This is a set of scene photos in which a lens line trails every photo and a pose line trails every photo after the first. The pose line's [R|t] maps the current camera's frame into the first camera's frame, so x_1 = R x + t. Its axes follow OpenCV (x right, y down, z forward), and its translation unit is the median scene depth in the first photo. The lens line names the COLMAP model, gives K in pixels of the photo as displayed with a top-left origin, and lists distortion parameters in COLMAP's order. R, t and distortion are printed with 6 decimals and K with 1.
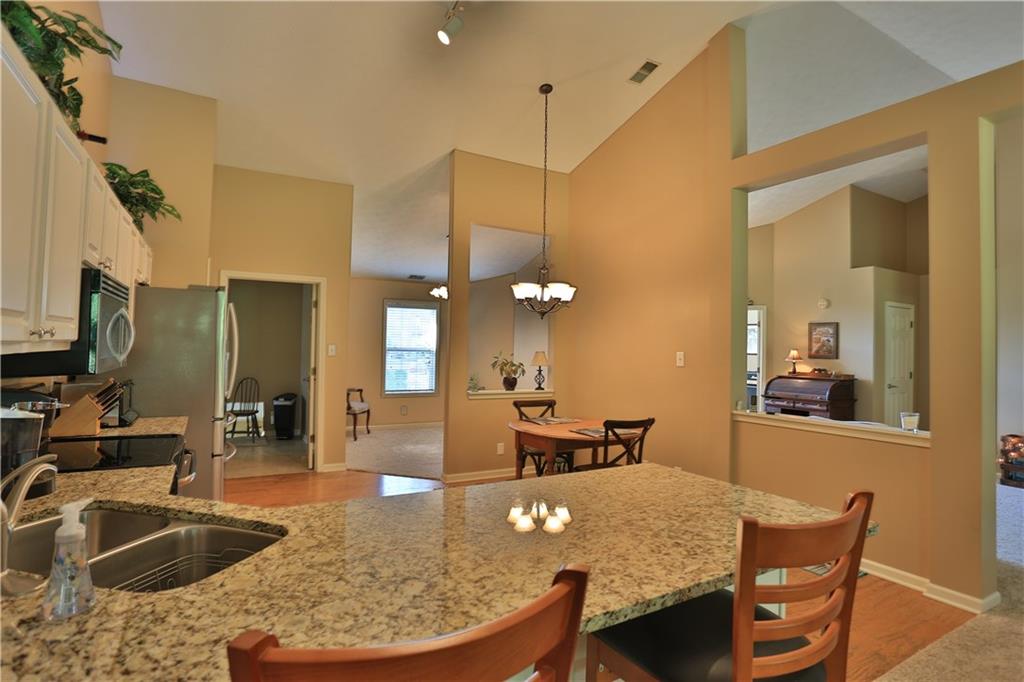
lens RADIAL K [[529.4, 0, 502.2], [0, 529.4, 334.9], [0, 0, 1]] dist [-0.066617, 0.027024]
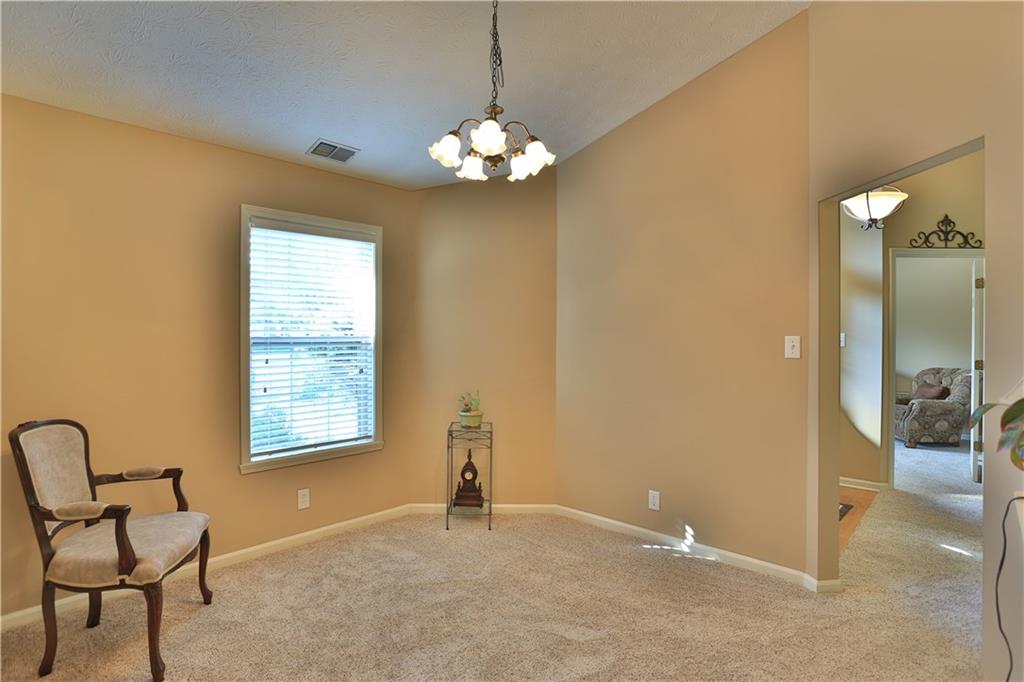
lens RADIAL K [[529.4, 0, 510.9], [0, 529.4, 341.8], [0, 0, 1]] dist [-0.066617, 0.027024]
pose [[0.960091, -0.020579, 0.278928, -0.145125], [0.011360, 0.999336, 0.034630, 0.017228], [-0.279456, -0.030080, 0.959687, 0.590678]]
